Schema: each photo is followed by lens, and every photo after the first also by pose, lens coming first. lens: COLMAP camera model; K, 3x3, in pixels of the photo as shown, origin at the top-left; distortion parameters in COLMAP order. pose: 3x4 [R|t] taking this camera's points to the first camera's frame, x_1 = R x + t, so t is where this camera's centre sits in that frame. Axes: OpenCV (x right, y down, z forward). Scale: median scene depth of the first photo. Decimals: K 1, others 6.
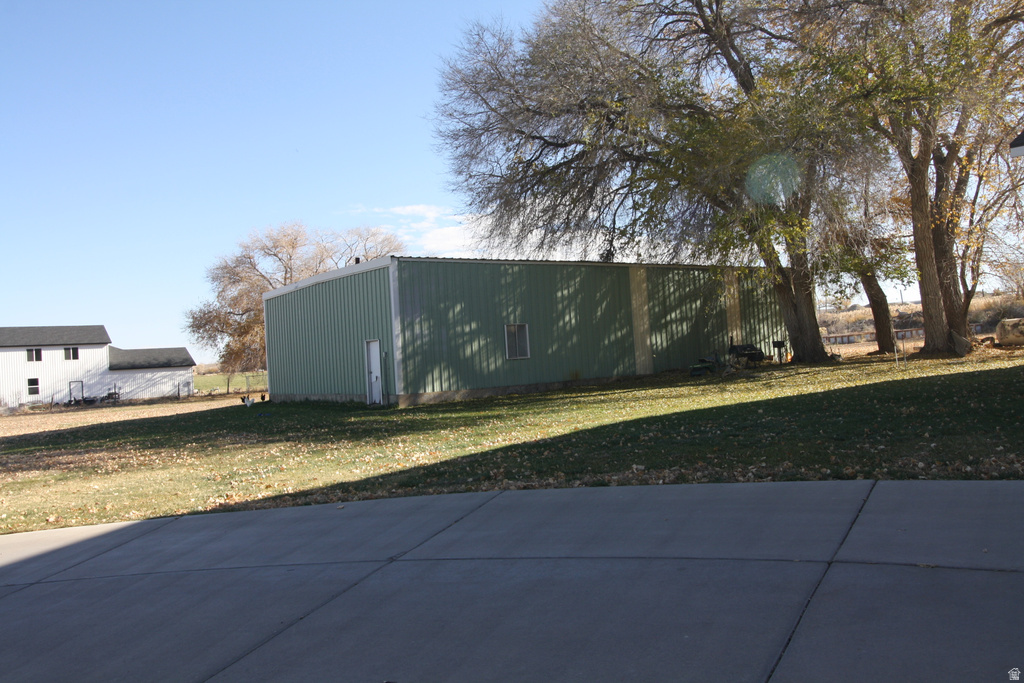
lens RADIAL K [[840.7, 0, 509.8], [0, 840.7, 334.0], [0, 0, 1]] dist [0.011365, -0.003822]
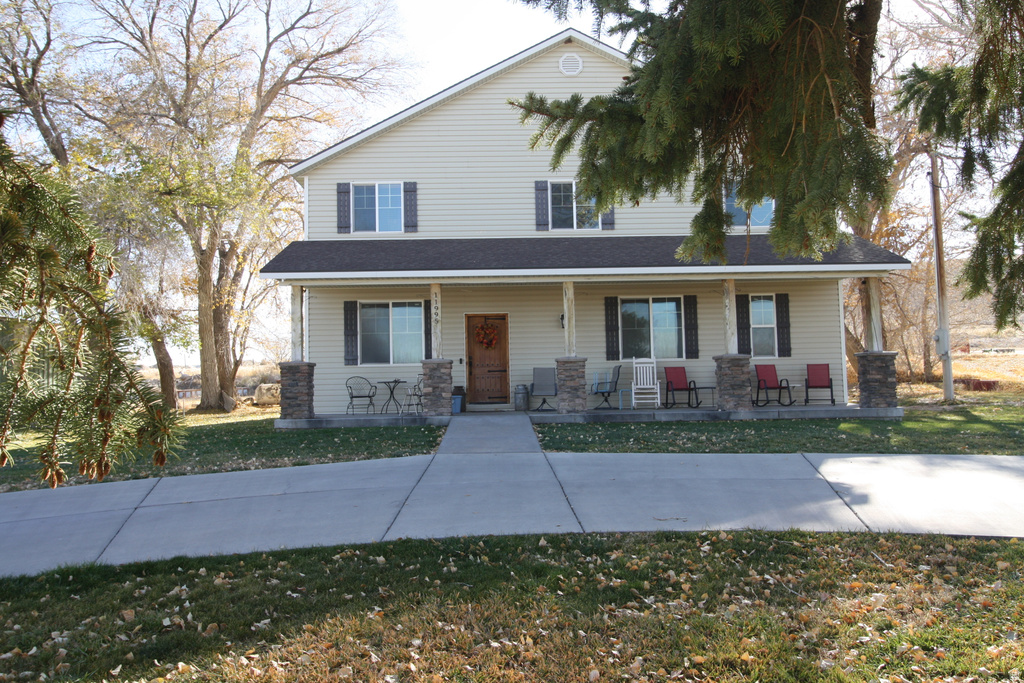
lens RADIAL K [[802.4, 0, 512.7], [0, 802.4, 340.4], [0, 0, 1]] dist [0.008121, 0.001508]
pose [[0.678210, 0.088059, 0.729573, -0.054558], [-0.039362, 0.995722, -0.083592, 0.003169], [-0.733814, 0.027976, 0.678775, -0.116952]]
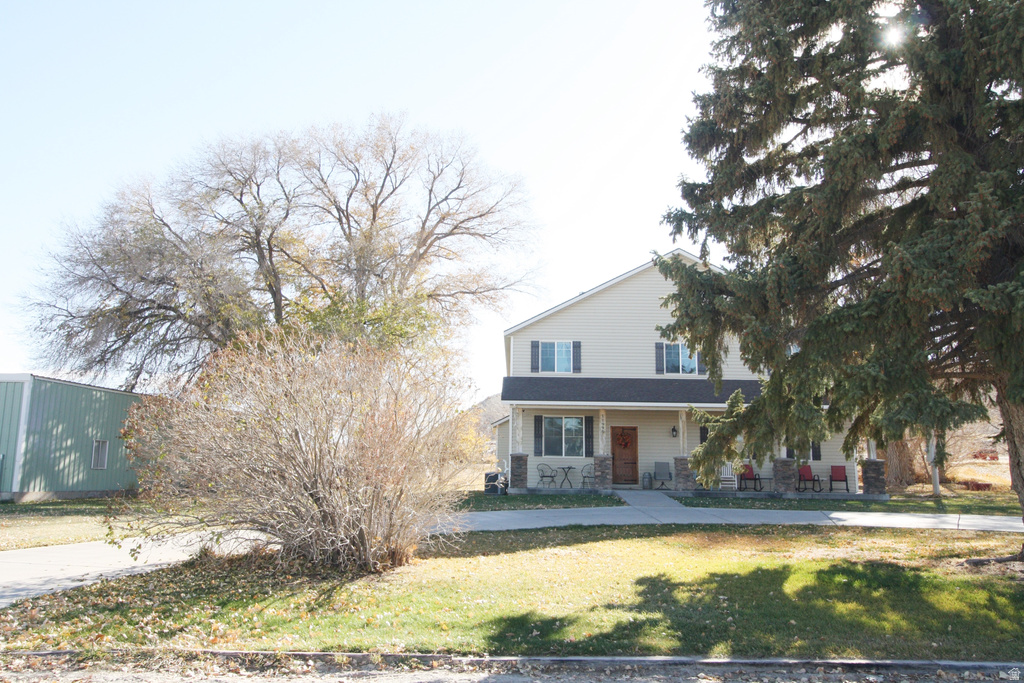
lens RADIAL K [[840.7, 0, 507.8], [0, 840.7, 338.0], [0, 0, 1]] dist [0.011365, -0.003822]
pose [[0.701552, 0.183774, 0.688514, -0.636243], [-0.074166, 0.979758, -0.185941, 0.039358], [-0.708748, 0.079383, 0.700981, -0.402808]]
